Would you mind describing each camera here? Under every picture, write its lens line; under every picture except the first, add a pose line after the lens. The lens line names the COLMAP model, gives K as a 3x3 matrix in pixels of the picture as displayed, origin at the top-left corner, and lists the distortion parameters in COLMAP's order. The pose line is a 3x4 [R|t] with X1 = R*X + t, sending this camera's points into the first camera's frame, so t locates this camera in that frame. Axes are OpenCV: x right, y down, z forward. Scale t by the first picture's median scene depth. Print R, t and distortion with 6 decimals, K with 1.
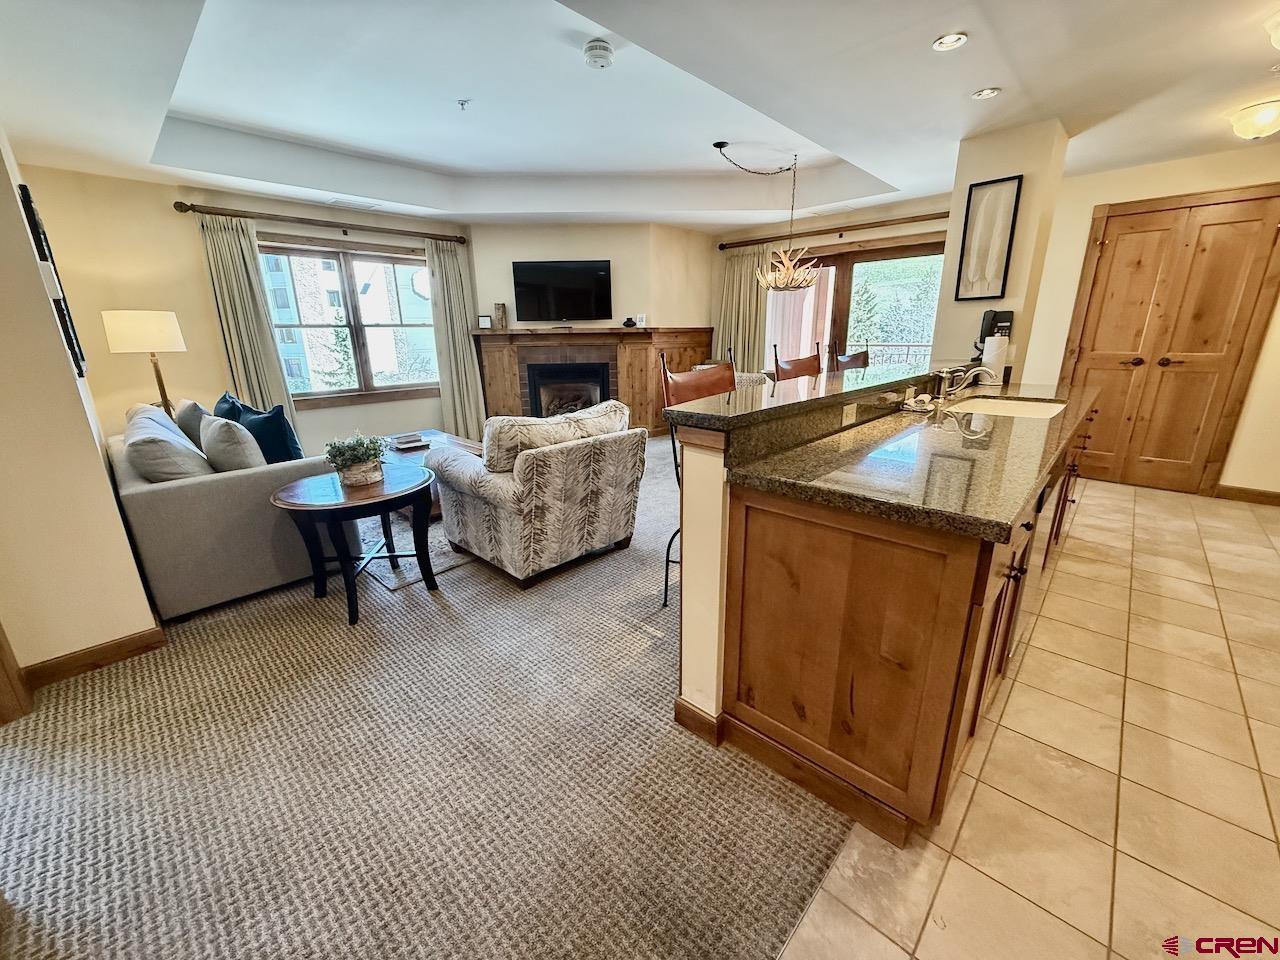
lens RADIAL K [[508.1, 0, 638.7], [0, 508.1, 481.9], [0, 0, 1]] dist [-0.000718, 0.000400]
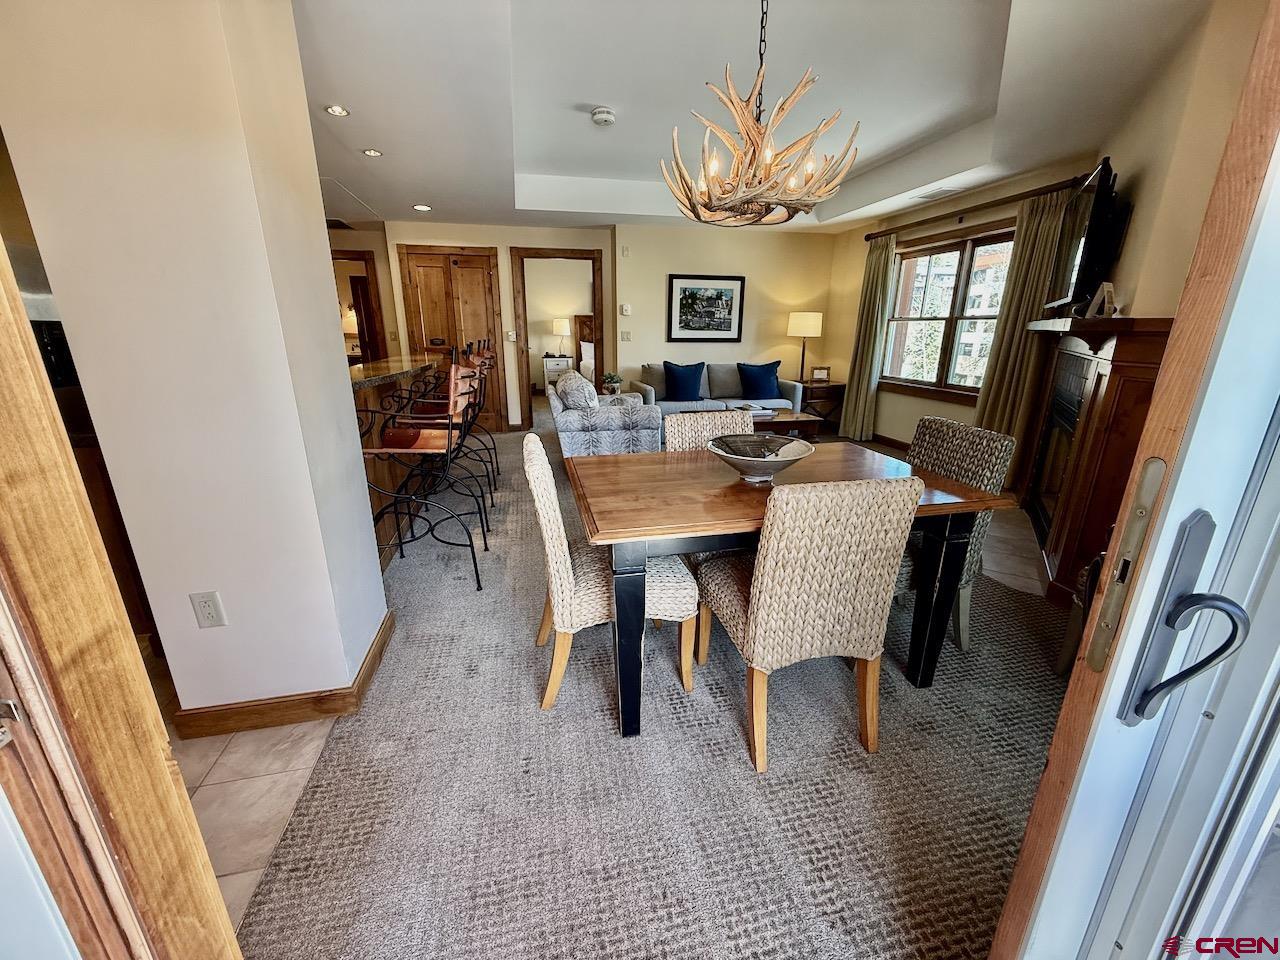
lens RADIAL K [[508.1, 0, 640.2], [0, 508.1, 478.5], [0, 0, 1]] dist [-0.000718, 0.000400]
pose [[-0.554286, 0.249806, -0.793955, 0.789384], [-0.229140, 0.871240, 0.434093, -0.427816], [0.800164, 0.422538, -0.425675, 1.403171]]
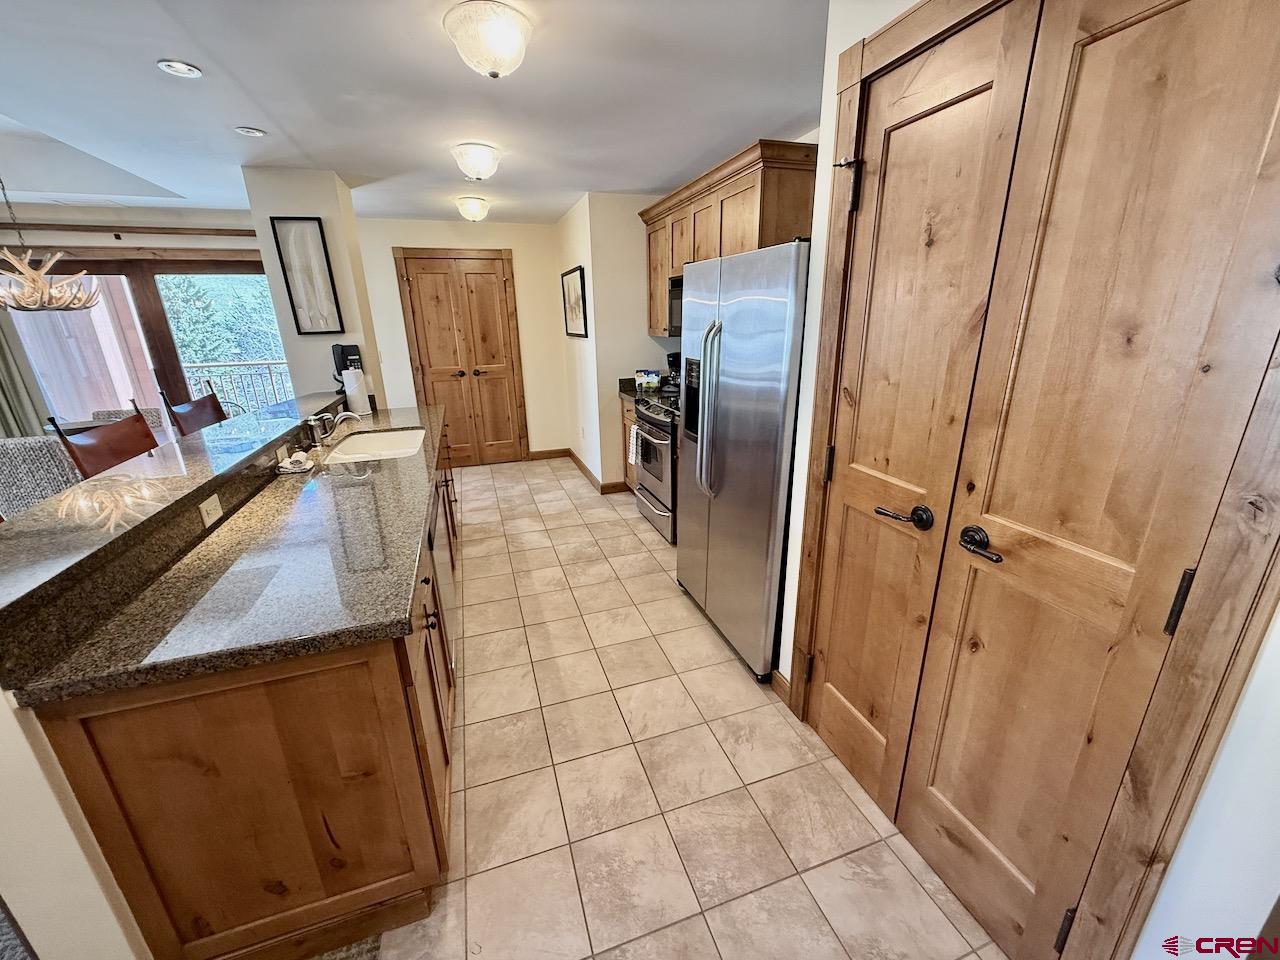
lens RADIAL K [[508.1, 0, 638.3], [0, 508.1, 481.4], [0, 0, 1]] dist [-0.000718, 0.000400]
pose [[0.467993, -0.267923, 0.842140, 0.026643], [0.263692, 0.951861, 0.156292, -0.060274], [-0.843474, 0.148922, 0.516114, -0.011798]]
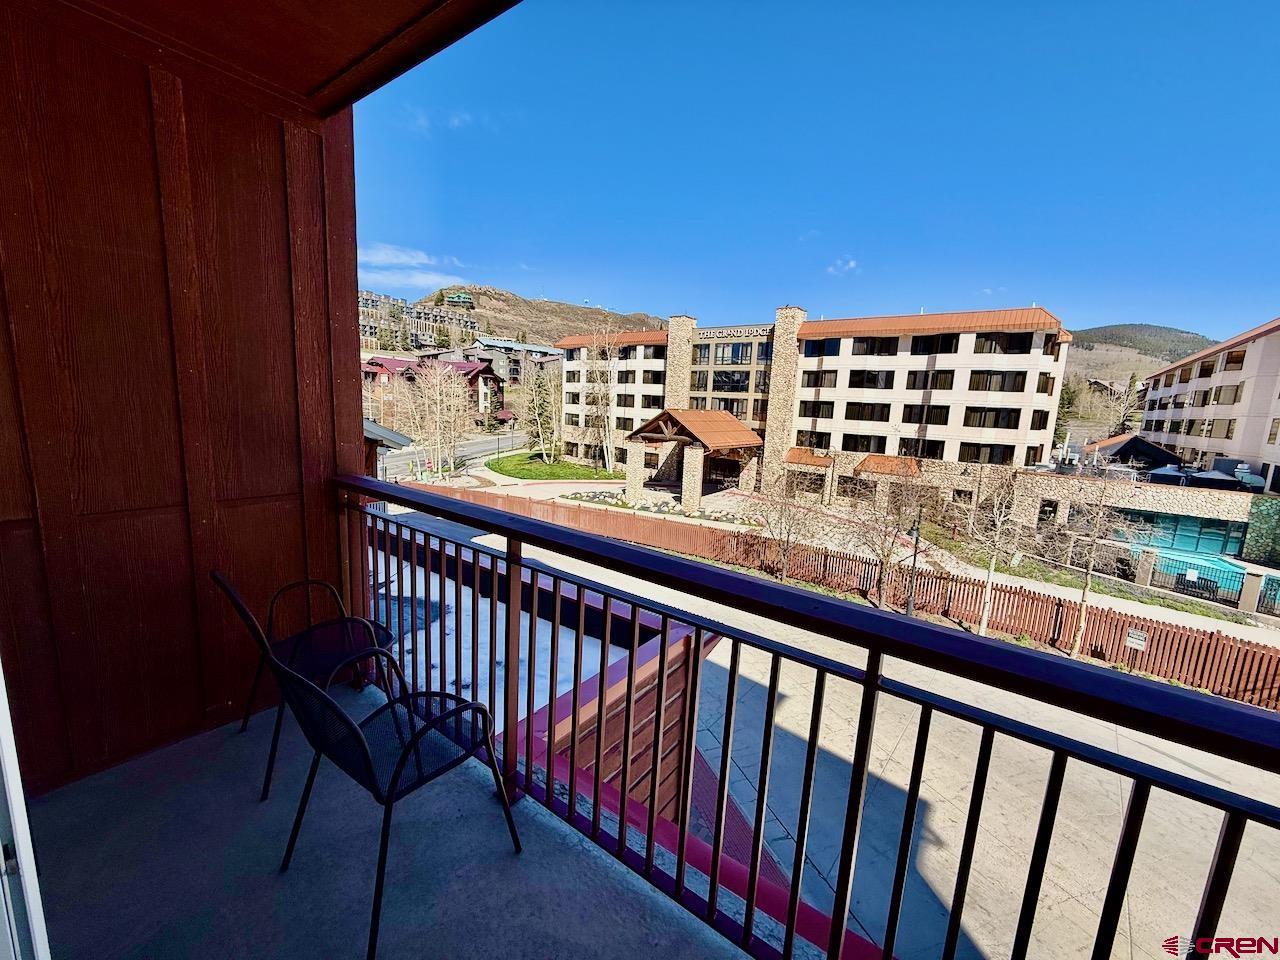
lens RADIAL K [[508.1, 0, 637.0], [0, 508.1, 478.6], [0, 0, 1]] dist [-0.000718, 0.000400]
pose [[0.131619, 0.169022, -0.976785, -1.444946], [-0.326892, 0.937641, 0.118201, -0.243492], [0.935852, 0.303745, 0.178663, 0.689196]]
